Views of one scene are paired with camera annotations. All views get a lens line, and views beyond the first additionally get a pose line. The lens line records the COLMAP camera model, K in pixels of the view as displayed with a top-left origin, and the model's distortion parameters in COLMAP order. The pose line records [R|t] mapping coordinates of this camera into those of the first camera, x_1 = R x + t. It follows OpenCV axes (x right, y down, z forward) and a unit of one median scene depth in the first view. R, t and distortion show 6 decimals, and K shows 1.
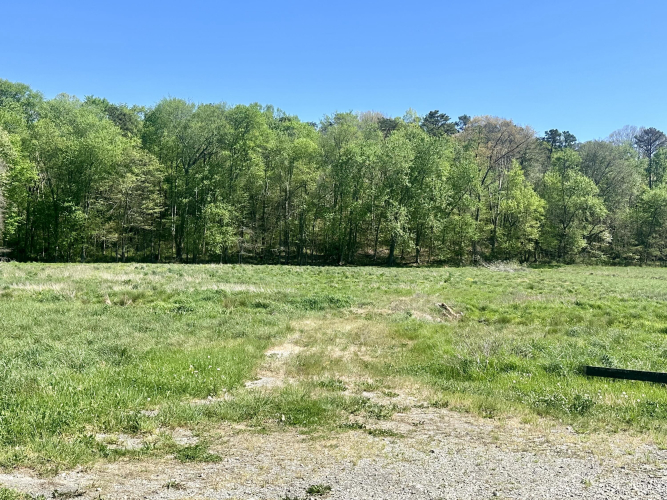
lens RADIAL K [[787.3, 0, 334.7], [0, 787.3, 244.6], [0, 0, 1]] dist [0.059144, 0.000000]
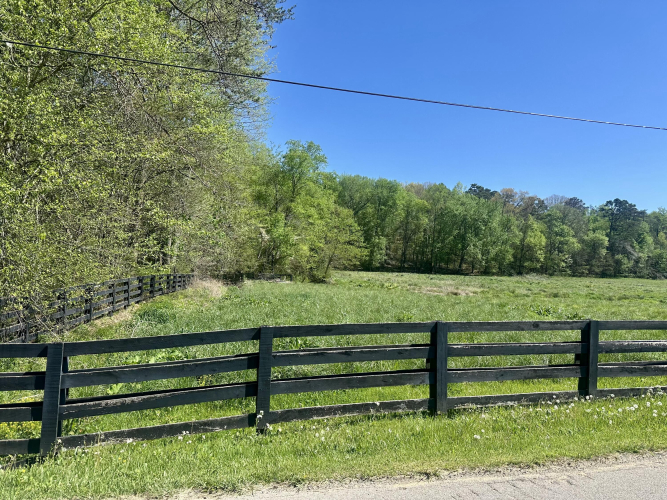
lens RADIAL K [[494.8, 0, 336.4], [0, 494.8, 250.1], [0, 0, 1]] dist [0.071852, -0.081866]
pose [[0.993939, 0.024648, 0.107137, -0.339658], [-0.023528, 0.999655, -0.011711, -0.008257], [-0.107388, 0.009119, 0.994175, -0.043953]]
